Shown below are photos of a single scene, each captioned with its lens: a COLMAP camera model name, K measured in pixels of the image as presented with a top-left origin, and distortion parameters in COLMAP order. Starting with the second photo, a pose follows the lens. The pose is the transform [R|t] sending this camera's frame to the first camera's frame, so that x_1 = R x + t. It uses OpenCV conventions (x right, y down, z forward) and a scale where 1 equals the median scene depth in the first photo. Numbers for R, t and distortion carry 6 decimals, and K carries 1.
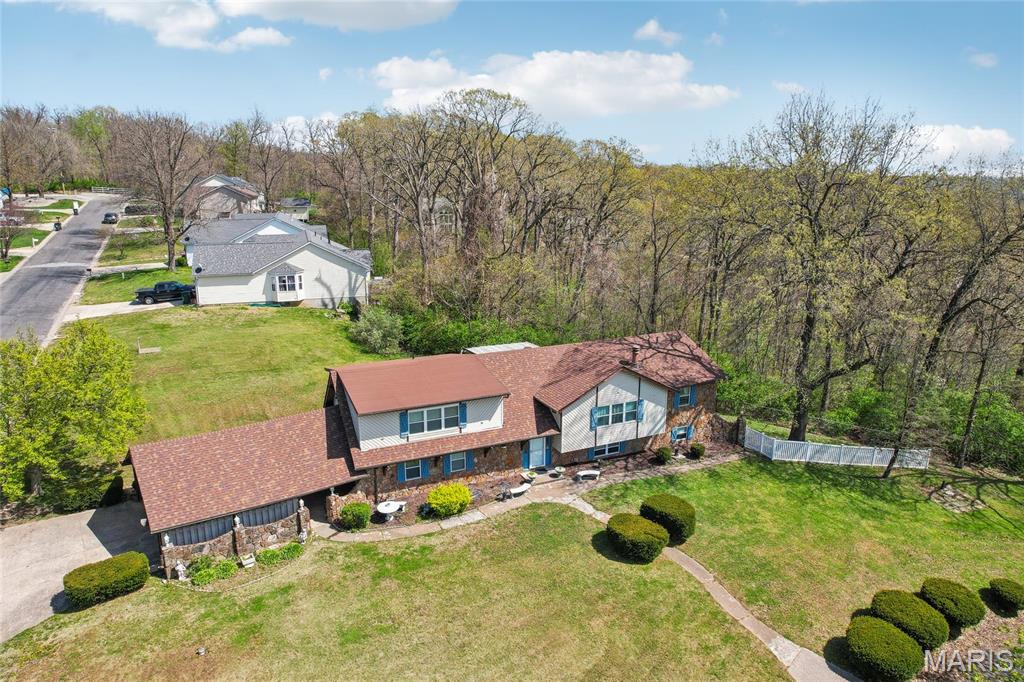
lens RADIAL K [[675.0, 0, 514.4], [0, 675.0, 342.0], [0, 0, 1]] dist [-0.054719, 0.038825]
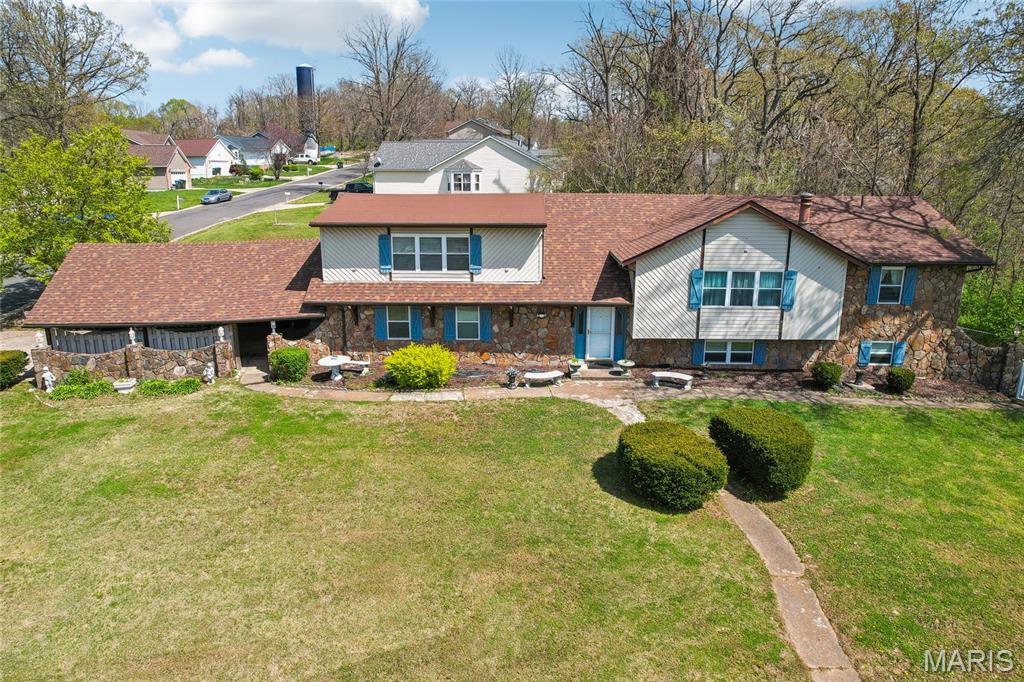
lens RADIAL K [[675.0, 0, 510.5], [0, 675.0, 341.9], [0, 0, 1]] dist [-0.054719, 0.038825]
pose [[0.895388, 0.110739, -0.431298, 0.237783], [-0.107139, 0.993706, 0.032718, 0.160381], [0.432207, 0.016913, 0.901616, 0.393033]]
